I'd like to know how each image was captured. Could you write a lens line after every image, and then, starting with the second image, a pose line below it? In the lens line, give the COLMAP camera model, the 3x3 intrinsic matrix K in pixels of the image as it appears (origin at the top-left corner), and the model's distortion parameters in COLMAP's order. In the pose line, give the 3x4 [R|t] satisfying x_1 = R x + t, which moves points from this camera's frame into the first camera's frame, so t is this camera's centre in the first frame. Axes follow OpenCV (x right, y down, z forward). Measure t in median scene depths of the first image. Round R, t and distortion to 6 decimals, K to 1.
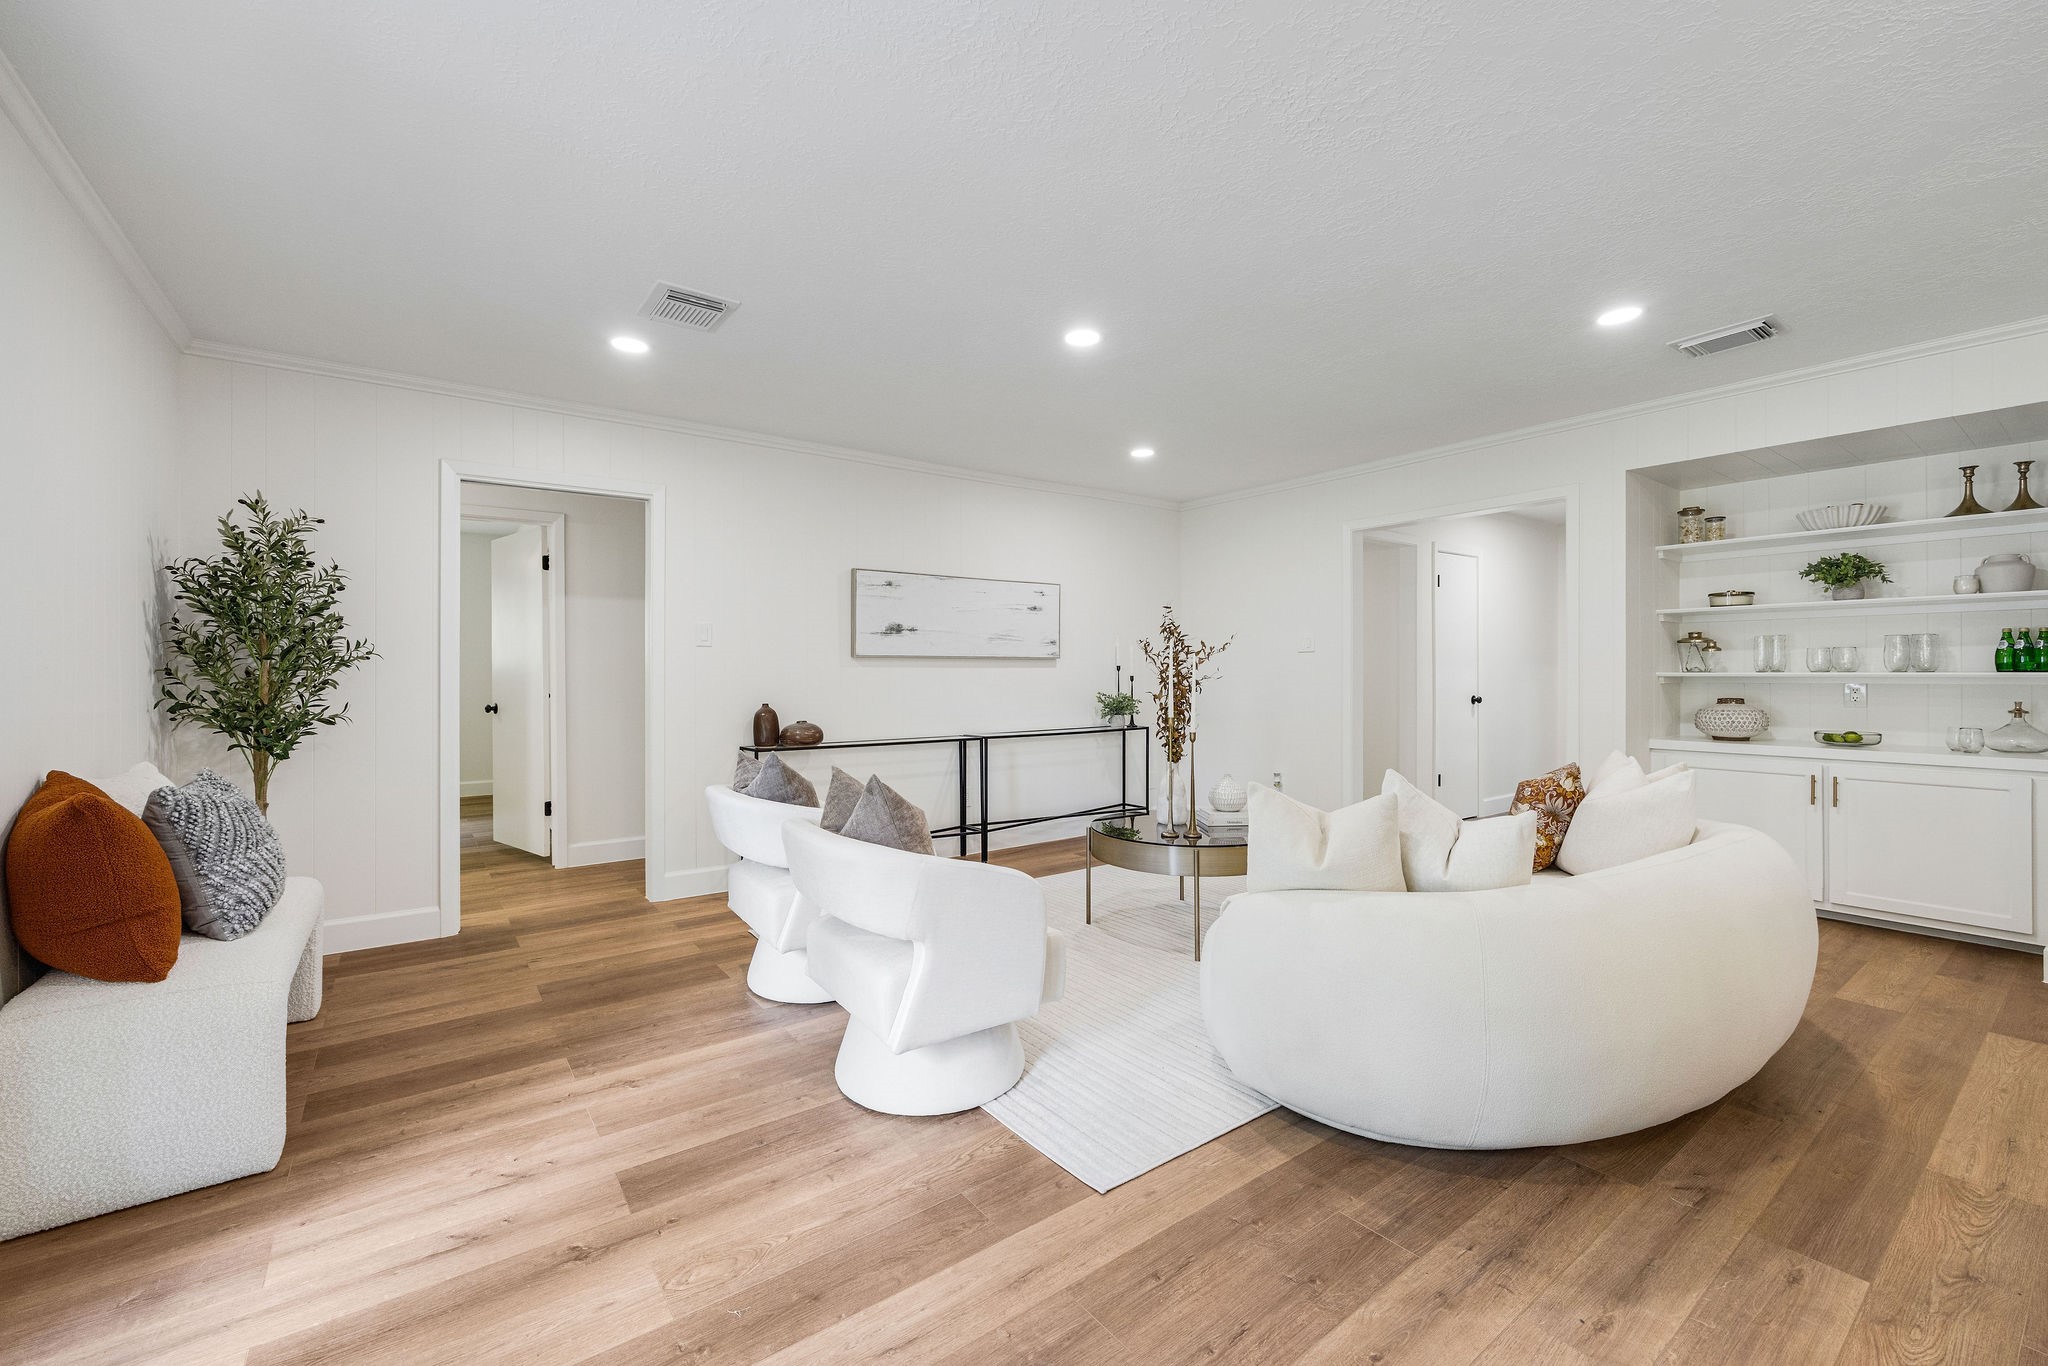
lens RADIAL K [[828.1, 0, 1018.3], [0, 828.1, 676.5], [0, 0, 1]] dist [0.003380, -0.000221]
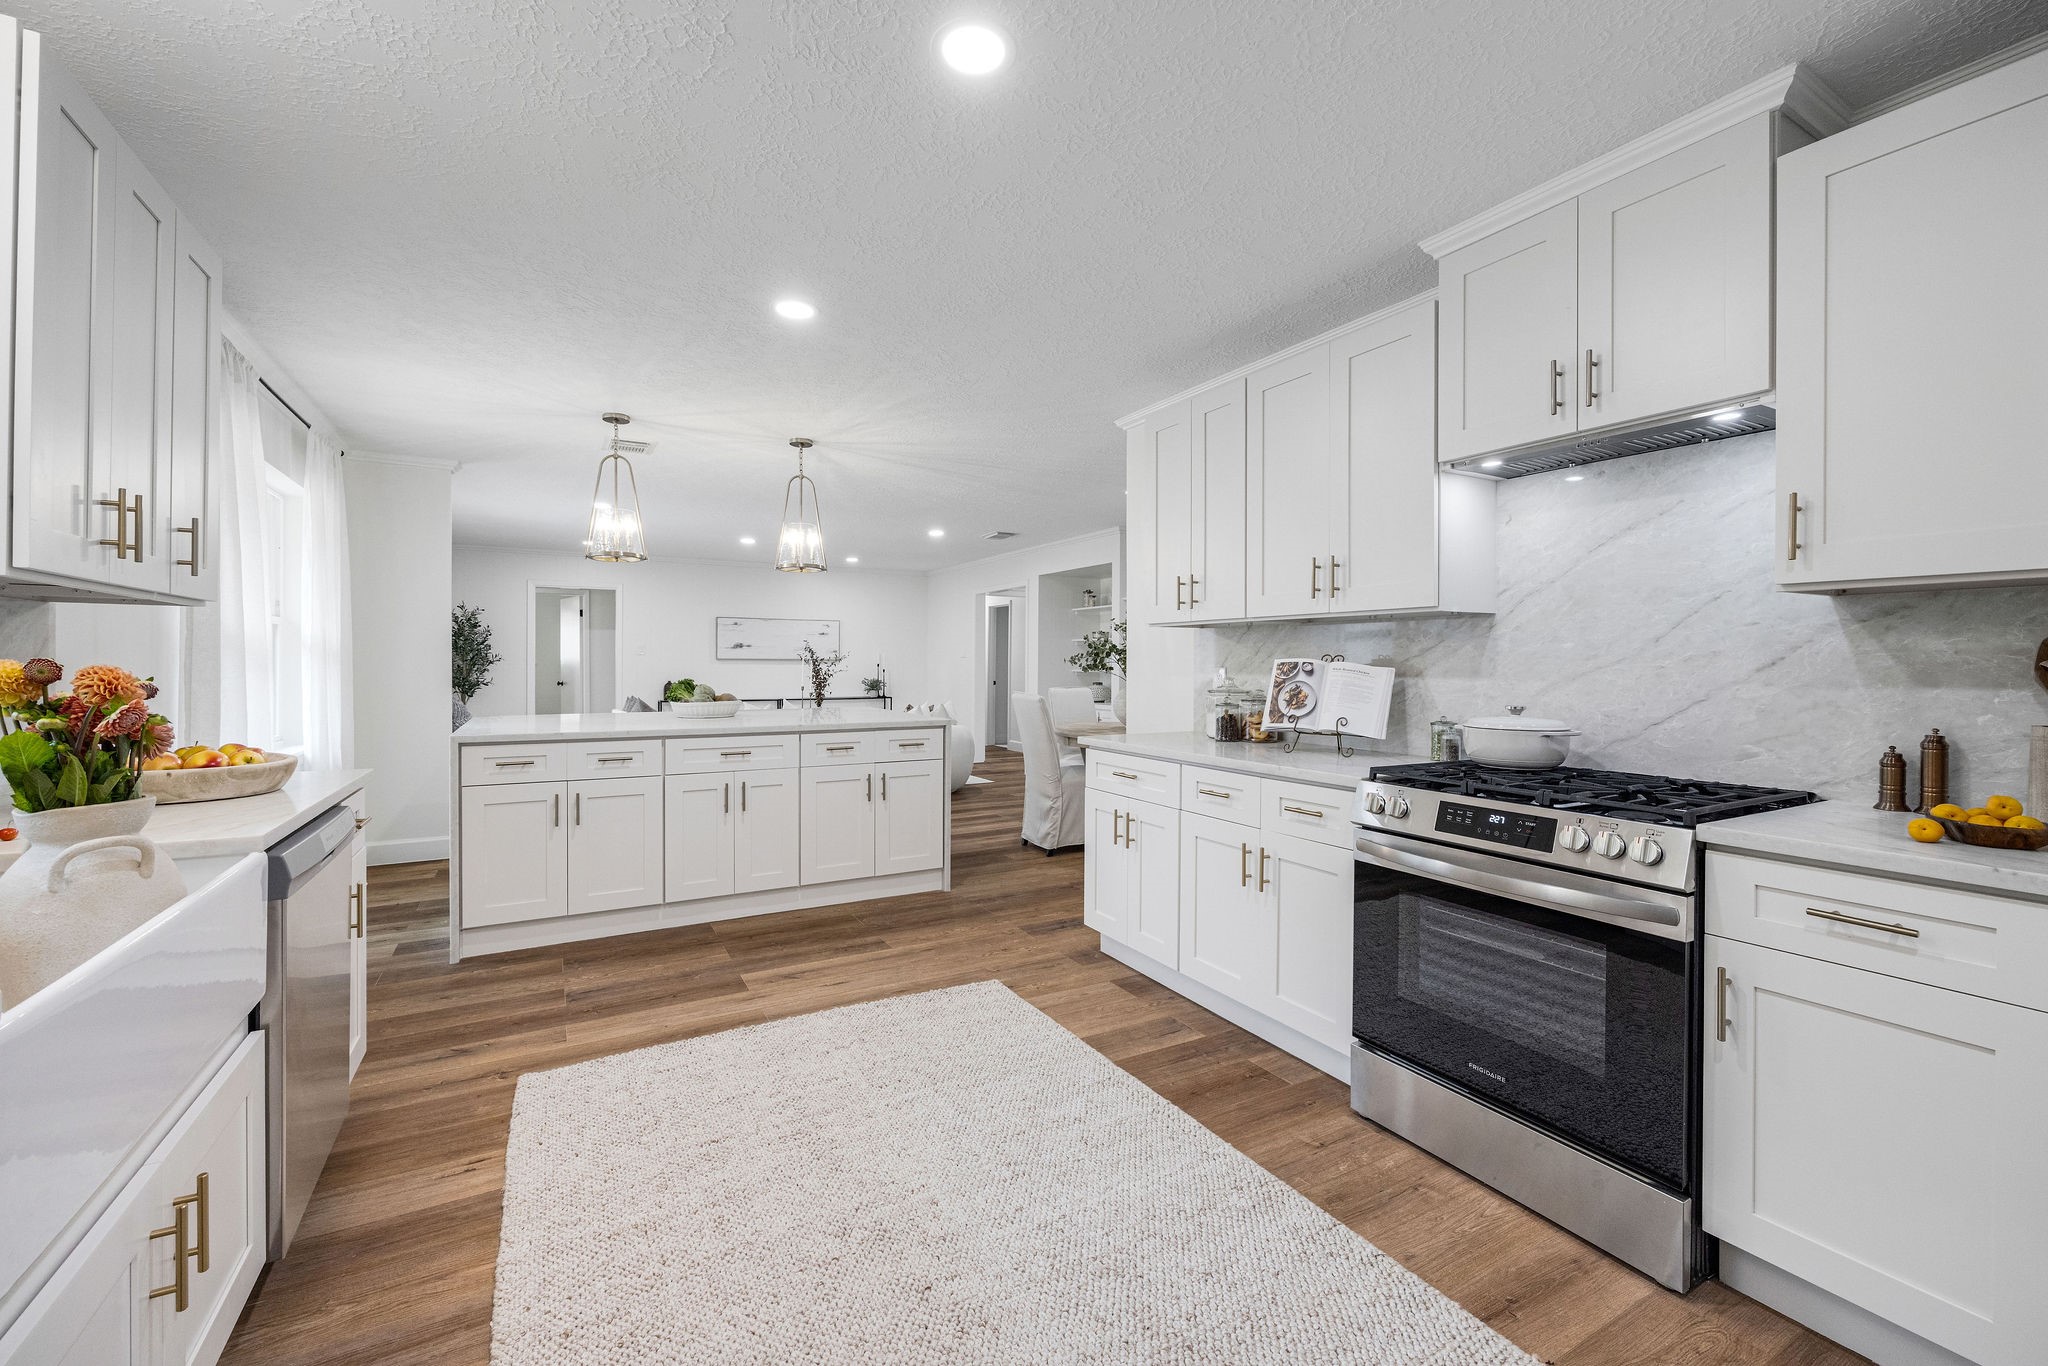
lens RADIAL K [[828.1, 0, 1021.7], [0, 828.1, 672.3], [0, 0, 1]] dist [0.003380, -0.000221]
pose [[0.990990, 0.007393, -0.133735, 0.961272], [-0.006663, 0.999960, 0.005911, -0.009712], [0.133774, -0.004967, 0.990999, -1.100748]]
